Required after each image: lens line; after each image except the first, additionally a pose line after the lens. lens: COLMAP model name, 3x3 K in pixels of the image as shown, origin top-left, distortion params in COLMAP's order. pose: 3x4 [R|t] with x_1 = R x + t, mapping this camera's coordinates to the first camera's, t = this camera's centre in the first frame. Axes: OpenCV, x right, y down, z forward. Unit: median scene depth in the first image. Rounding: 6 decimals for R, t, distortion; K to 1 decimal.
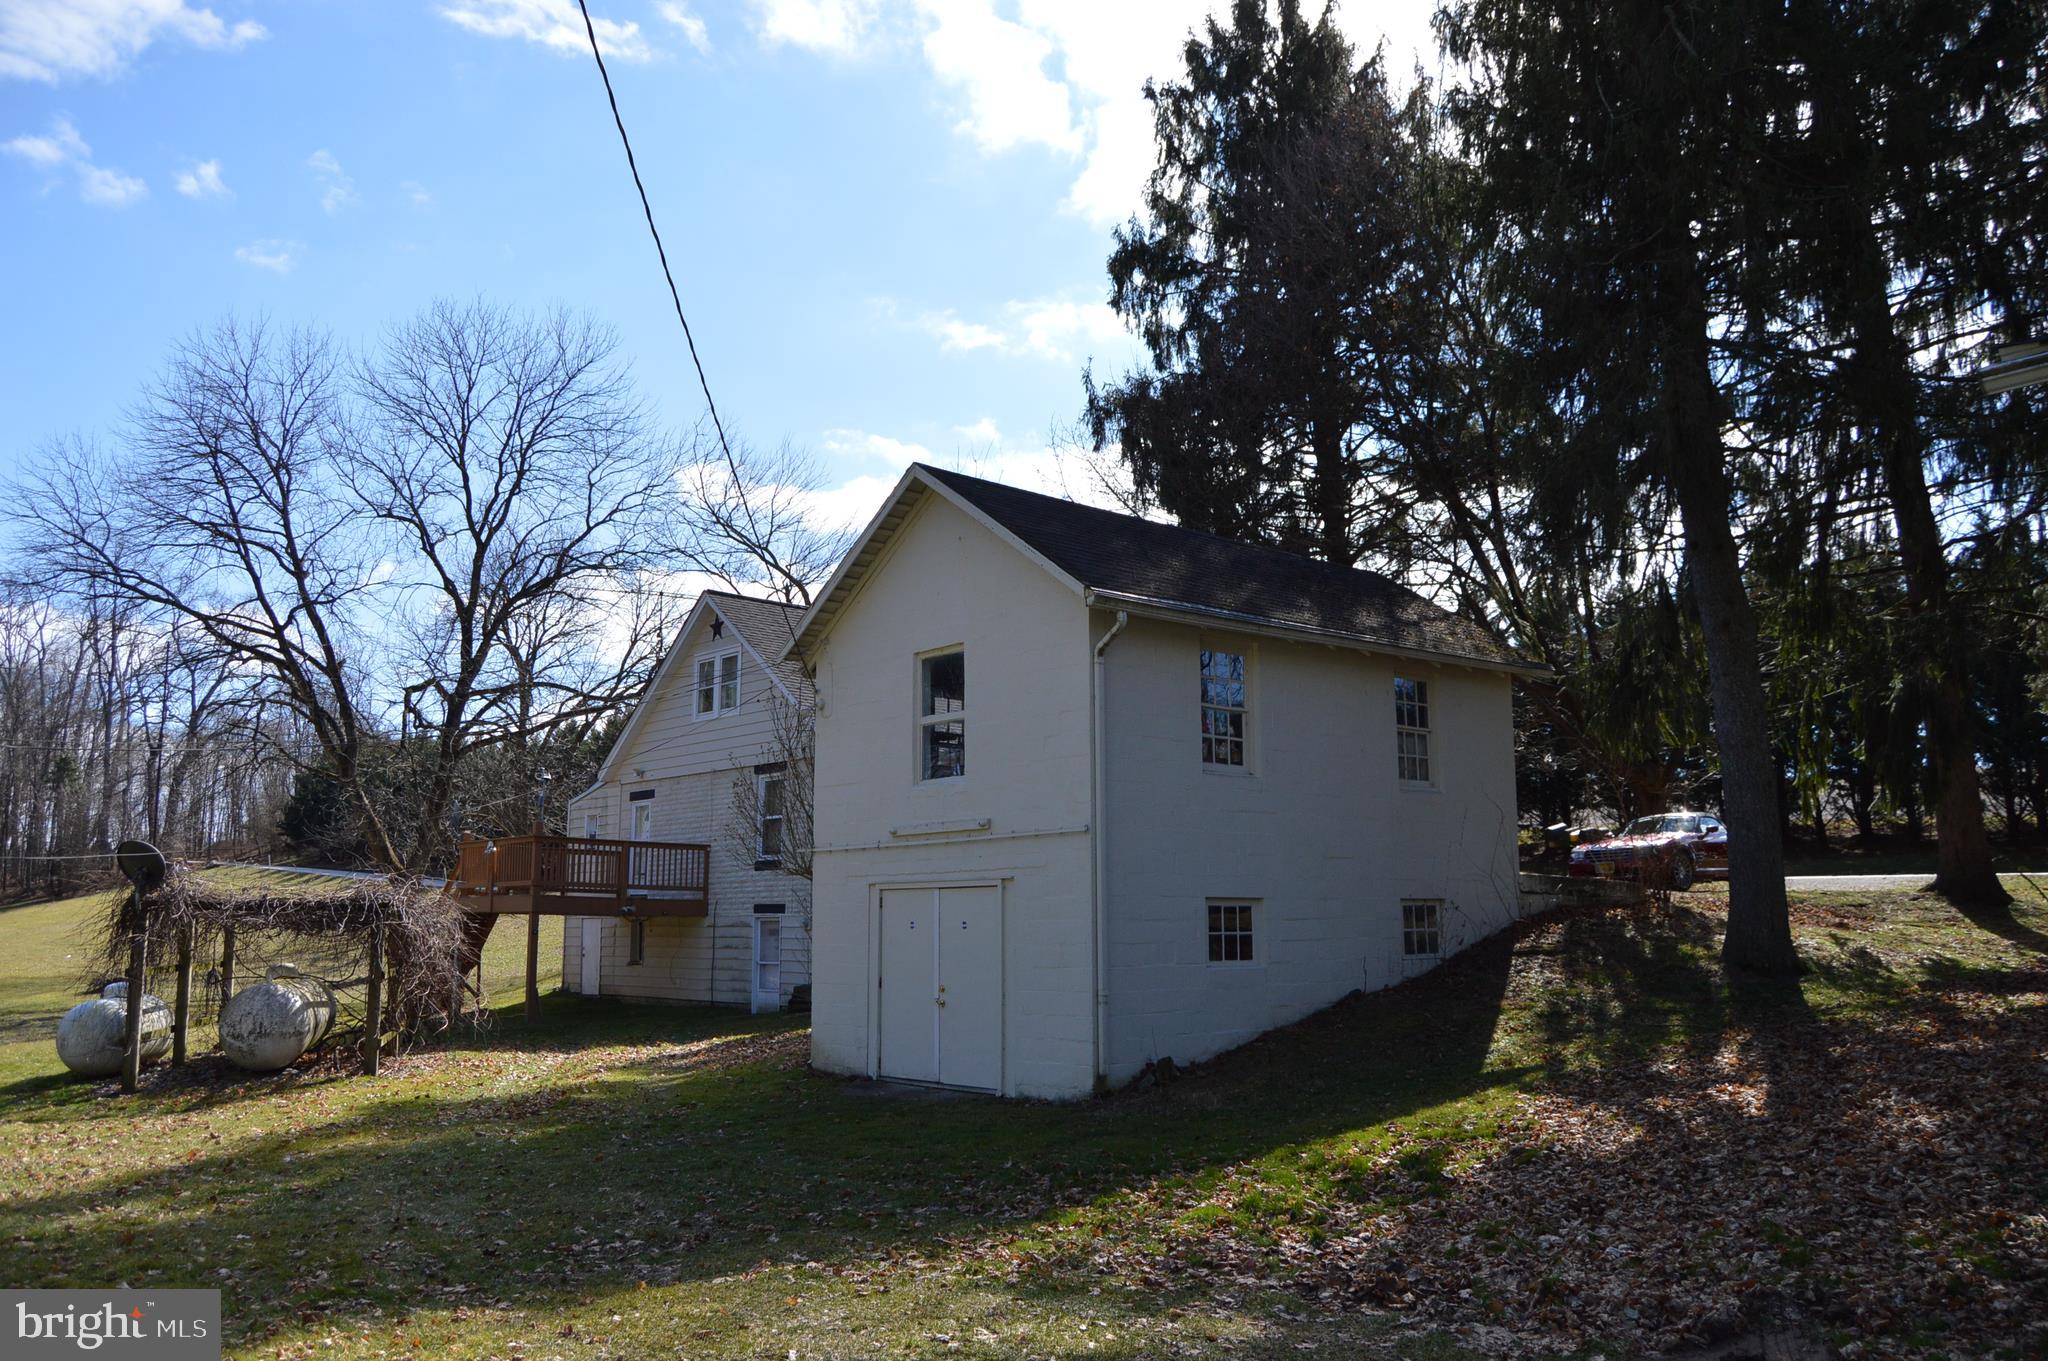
lens RADIAL K [[1629.1, 0, 1024.1], [0, 1629.1, 703.6], [0, 0, 1]] dist [-0.063125, 0.000835]
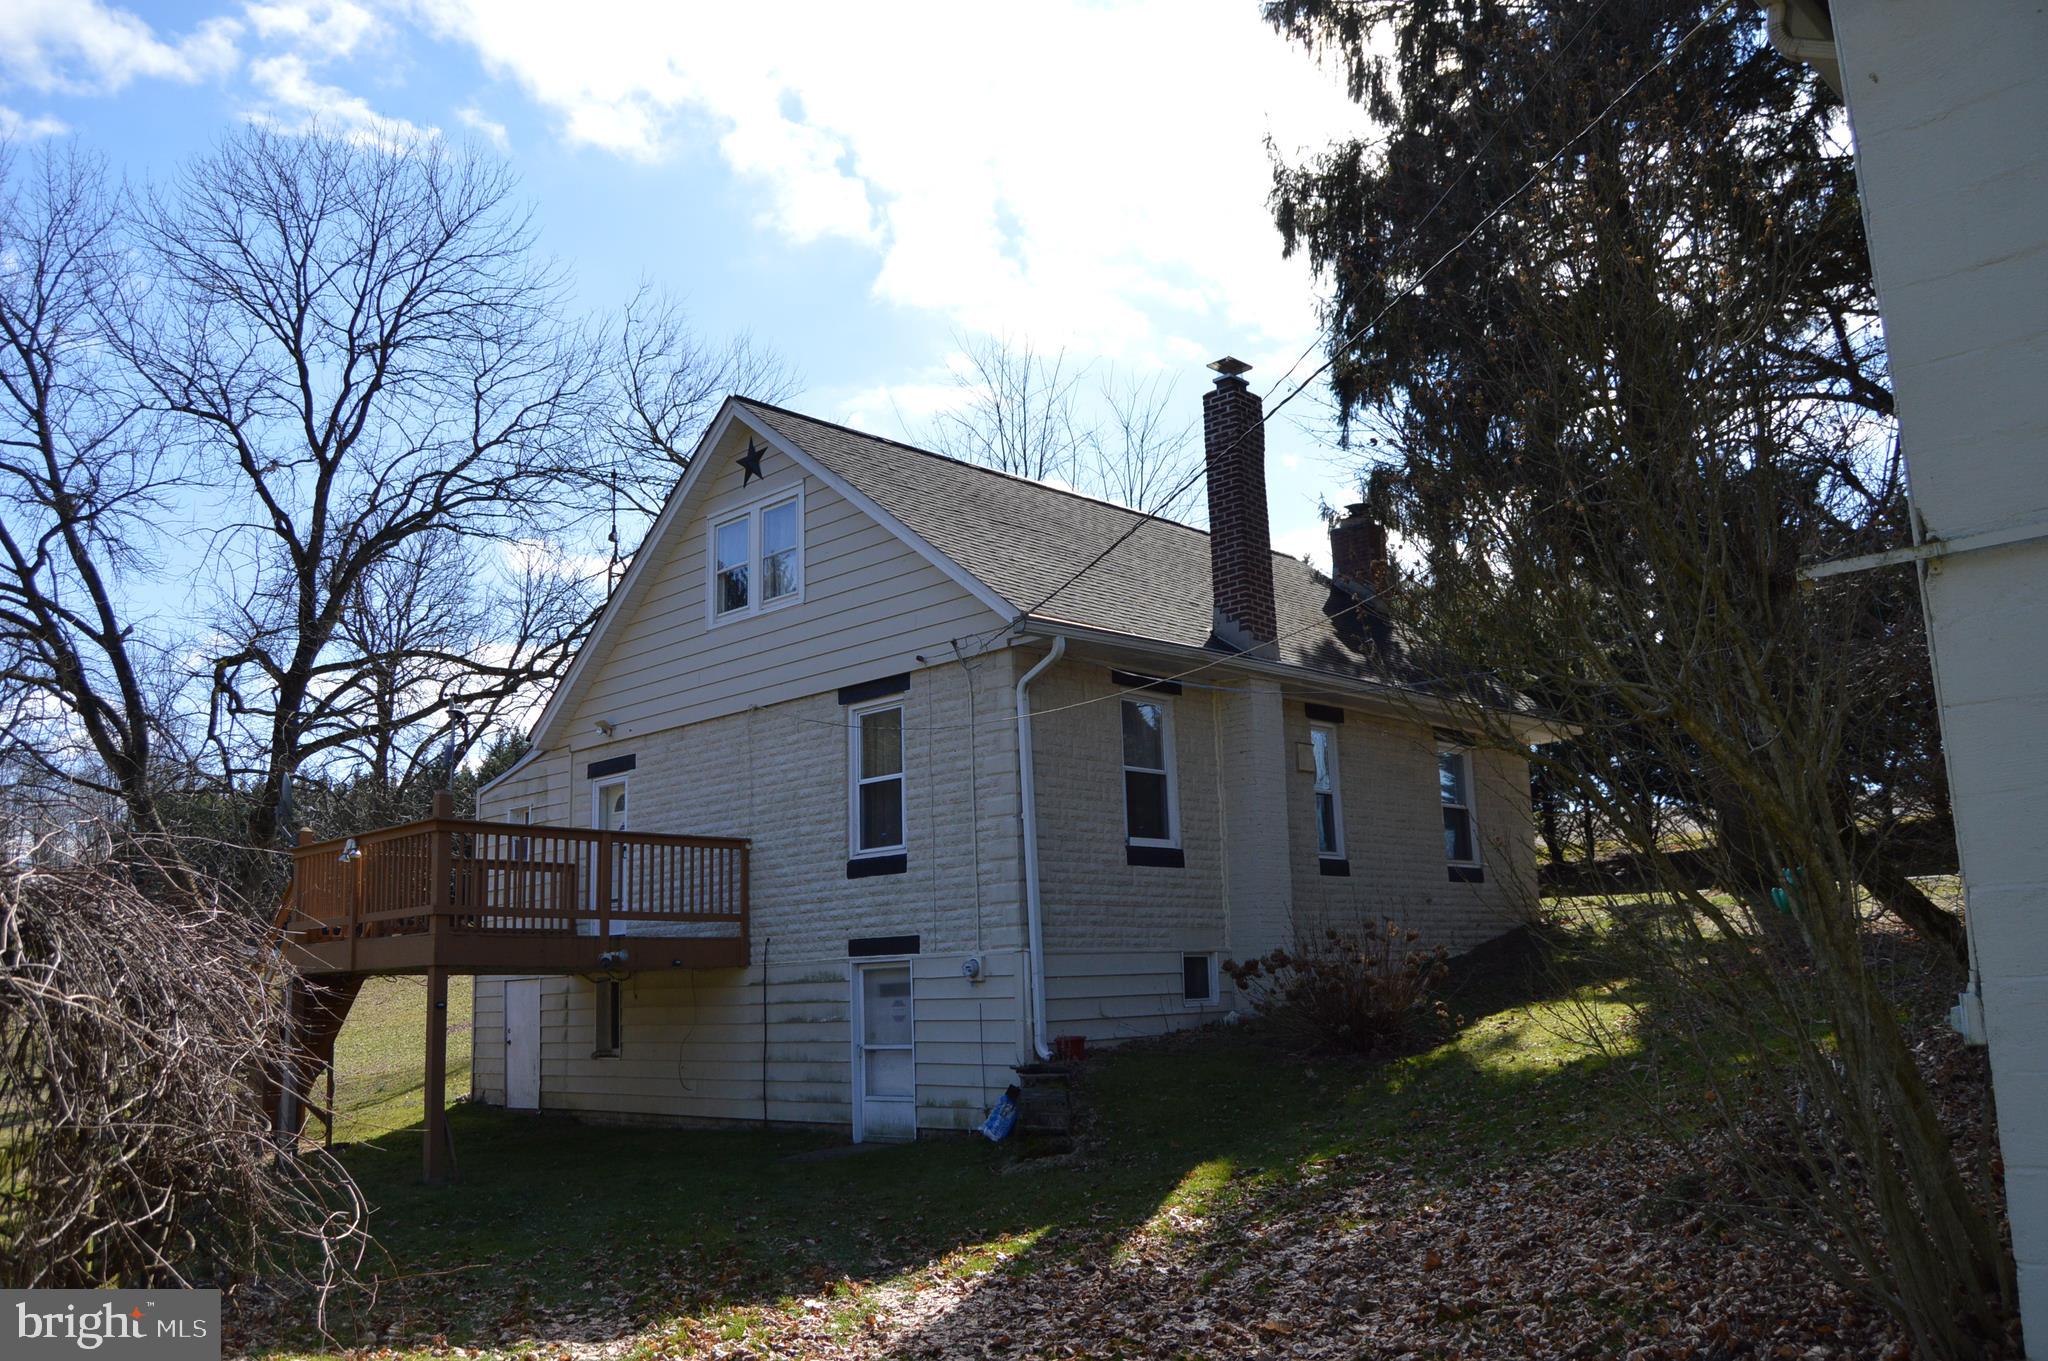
lens RADIAL K [[1629.1, 0, 1024.1], [0, 1629.1, 703.6], [0, 0, 1]] dist [-0.063125, 0.000835]
pose [[0.996121, -0.021245, 0.085394, -0.130954], [0.024193, 0.999141, -0.033634, 0.055055], [-0.084606, 0.035569, 0.995779, 0.385966]]
